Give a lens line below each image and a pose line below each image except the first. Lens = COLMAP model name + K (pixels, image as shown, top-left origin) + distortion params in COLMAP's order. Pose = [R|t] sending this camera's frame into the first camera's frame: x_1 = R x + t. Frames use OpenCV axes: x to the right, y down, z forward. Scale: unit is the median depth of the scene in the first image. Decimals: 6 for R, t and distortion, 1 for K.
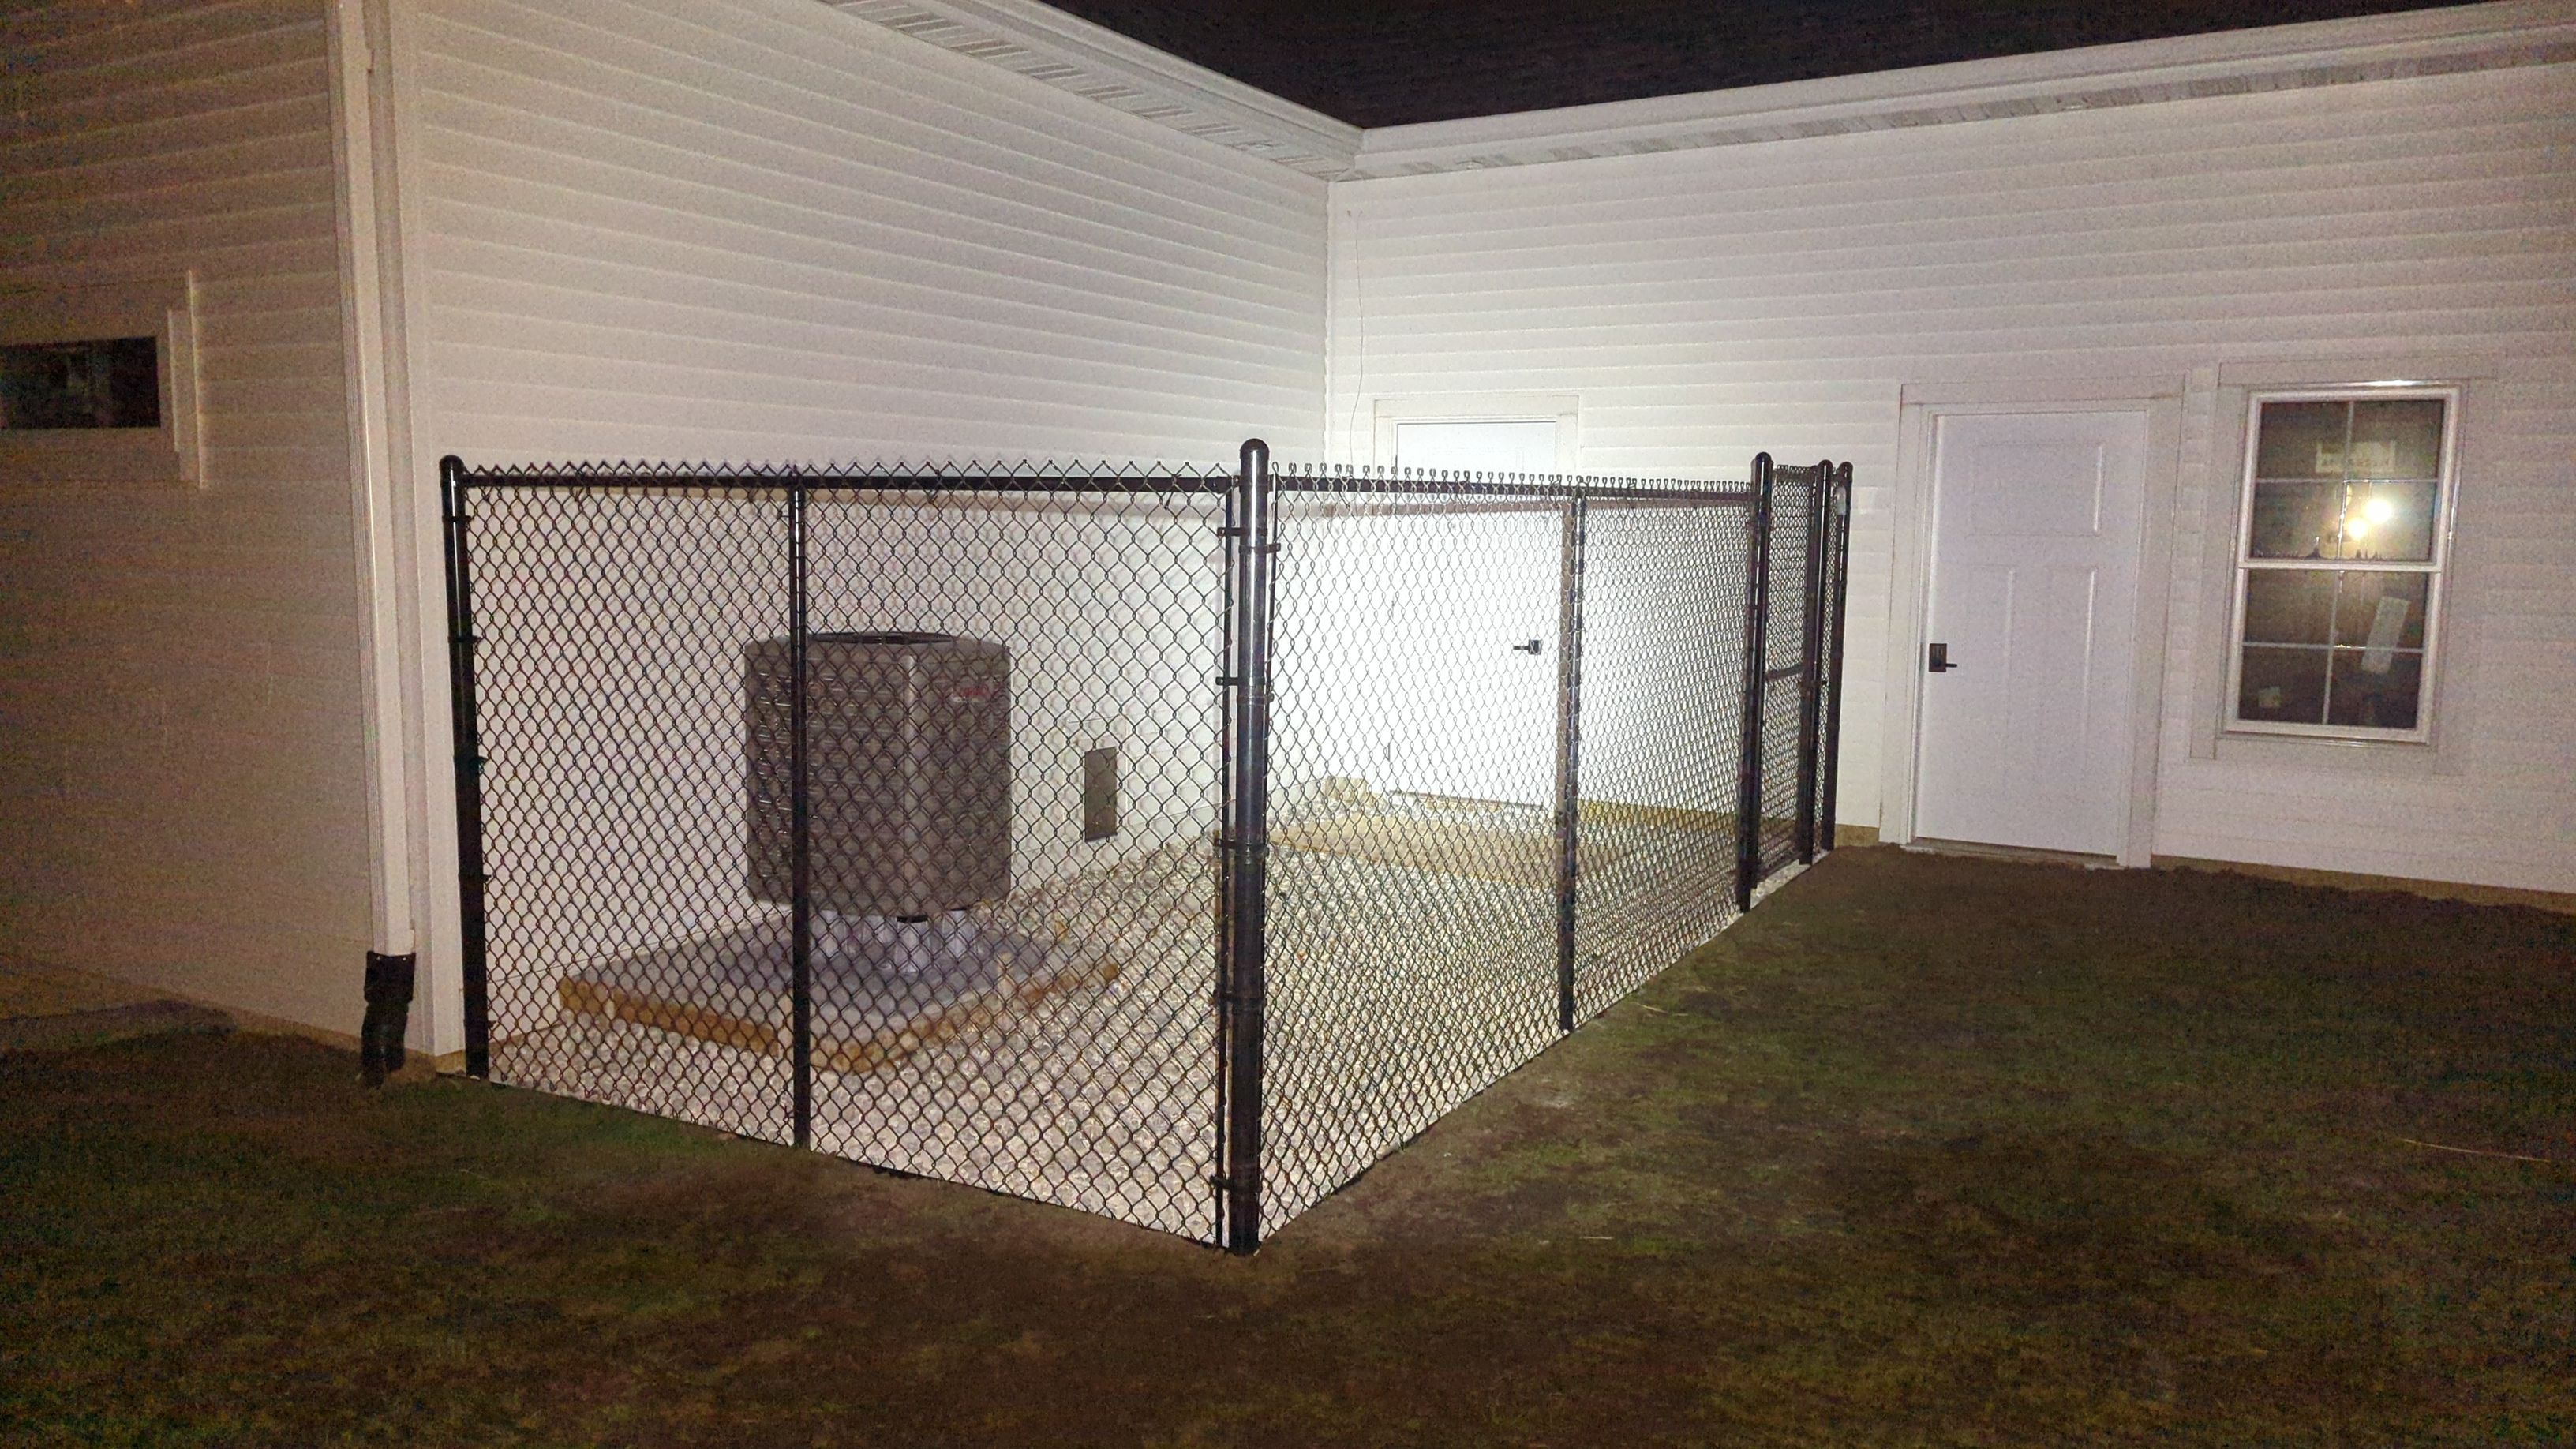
lens RADIAL K [[1794.8, 0, 1288.0], [0, 1794.8, 724.5], [0, 0, 1]] dist [0.088853, -0.000940]
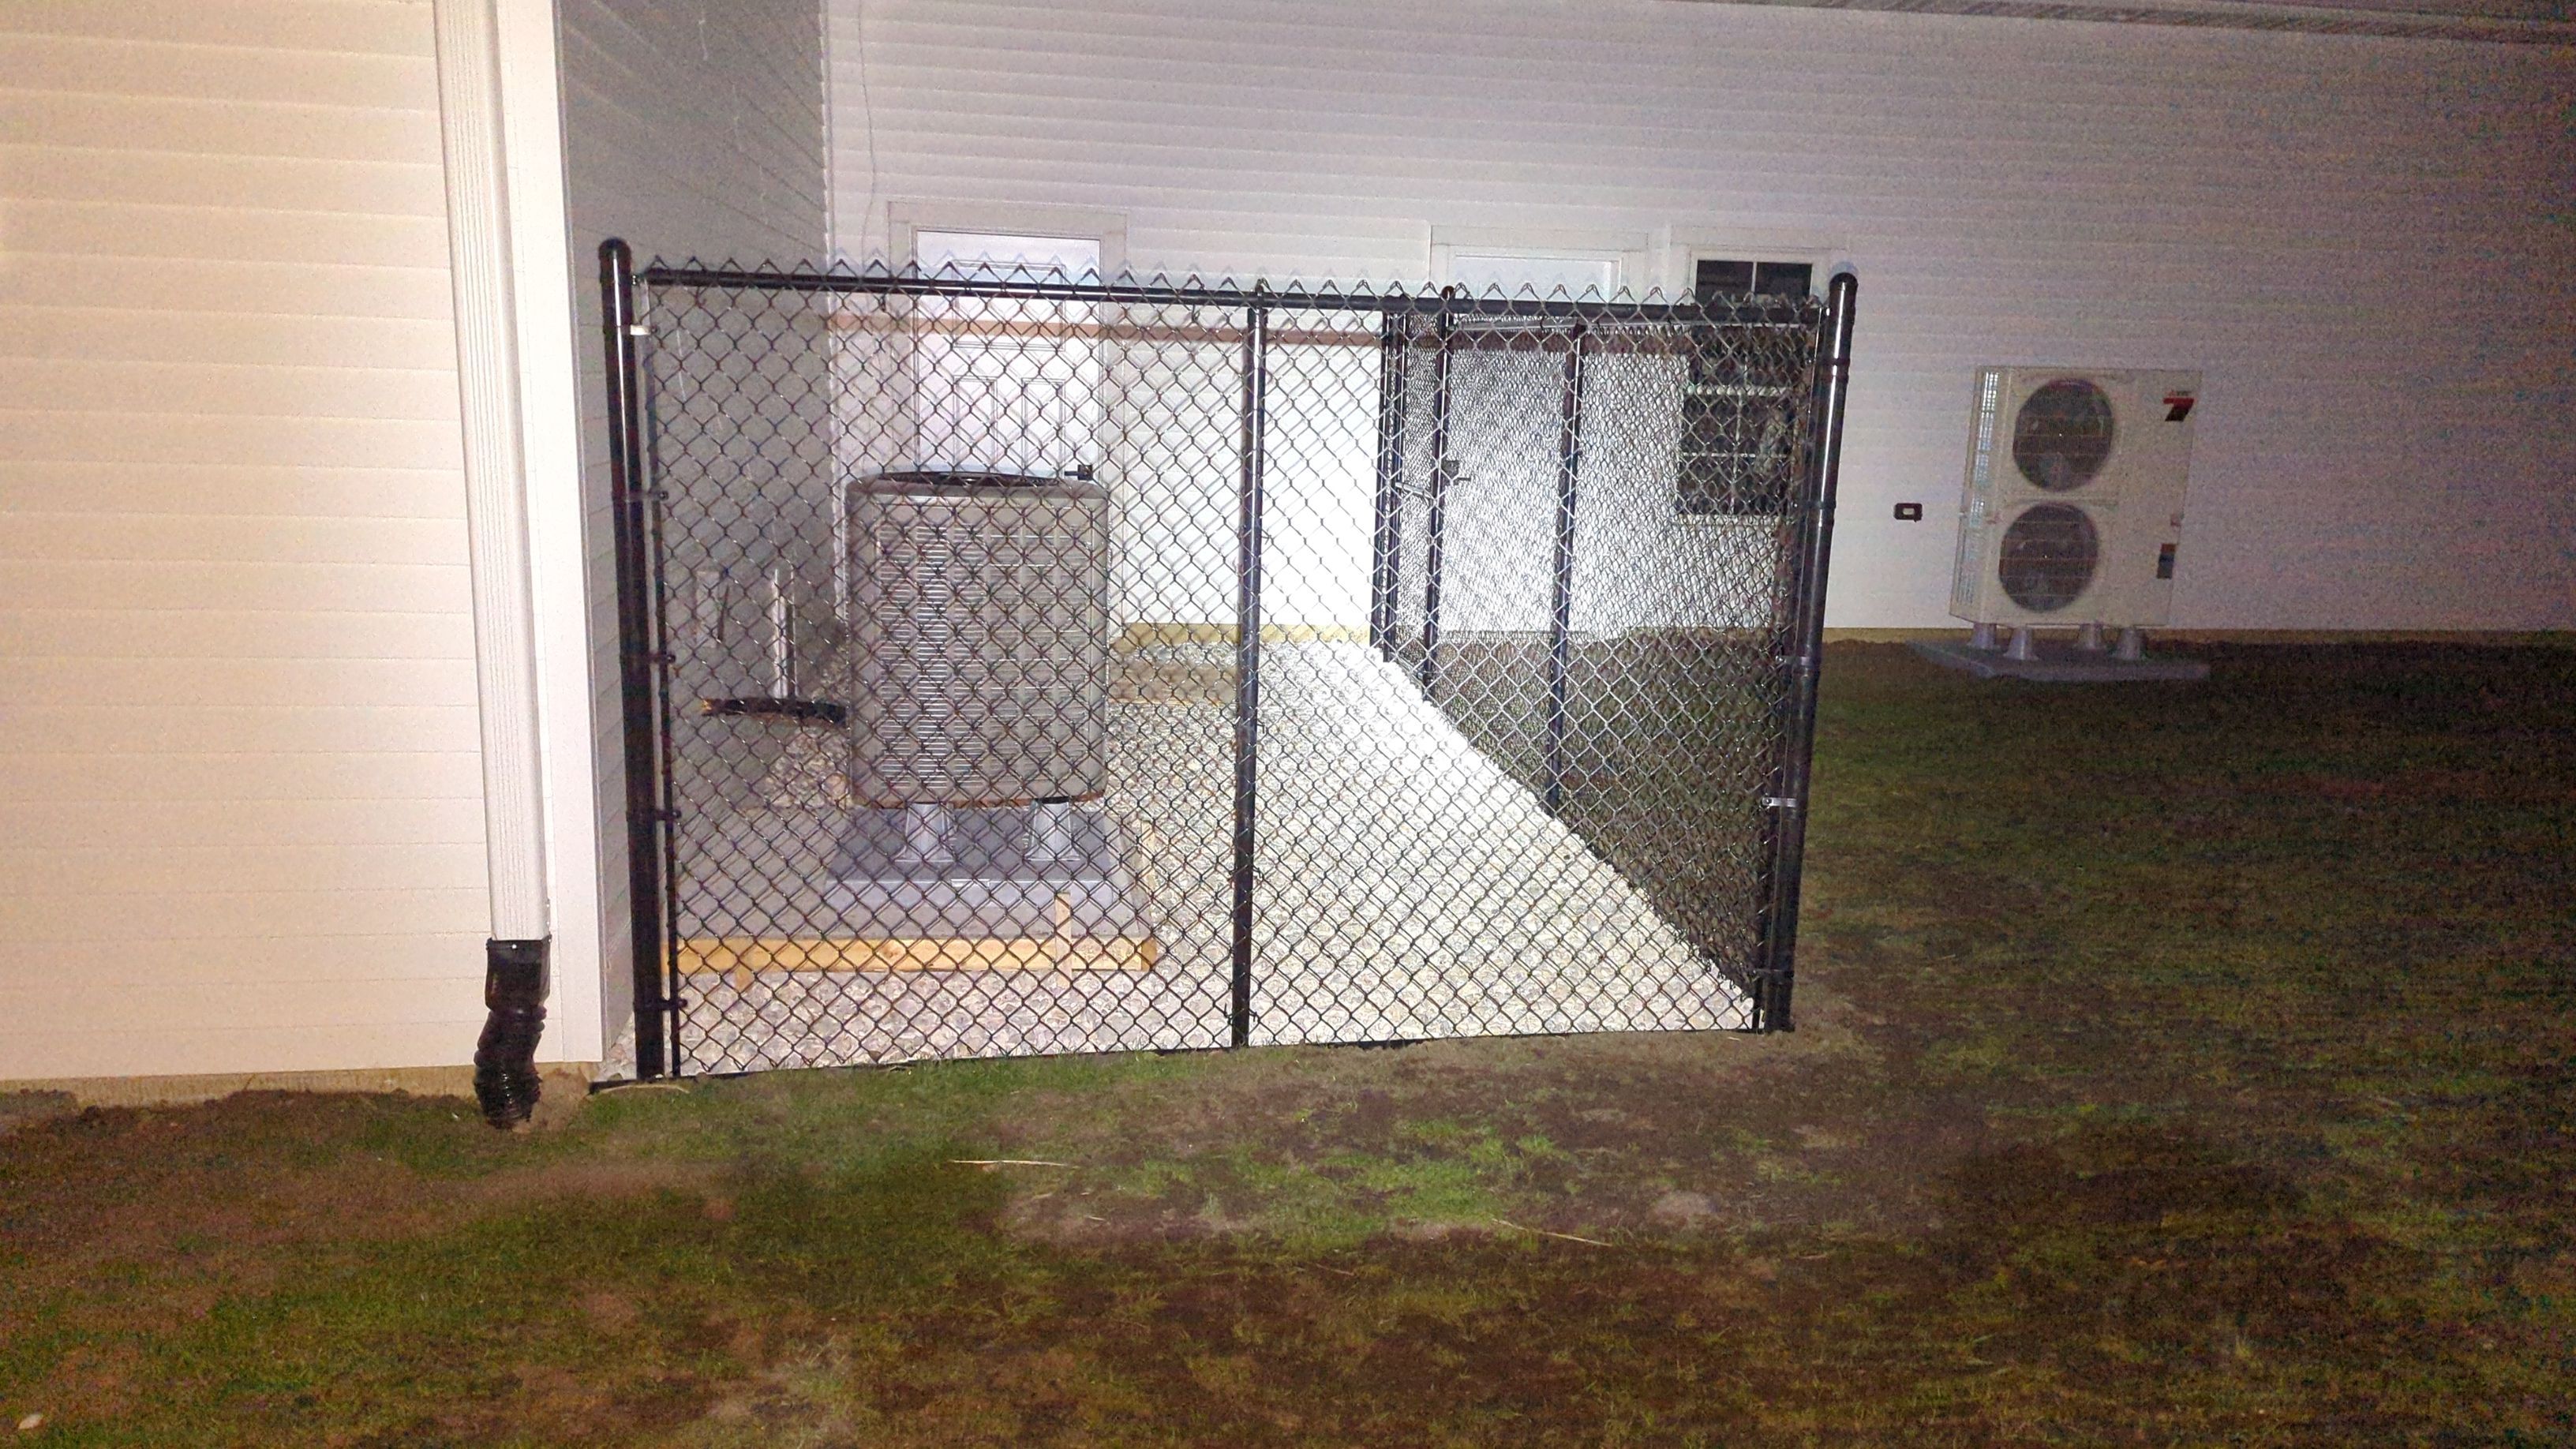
lens RADIAL K [[1794.8, 0, 1288.0], [0, 1794.8, 724.5], [0, 0, 1]] dist [0.088853, -0.000940]
pose [[0.778806, -0.114217, 0.616778, -0.715759], [0.052548, 0.991706, 0.117294, -0.028000], [-0.625060, -0.058939, 0.778349, 0.269394]]
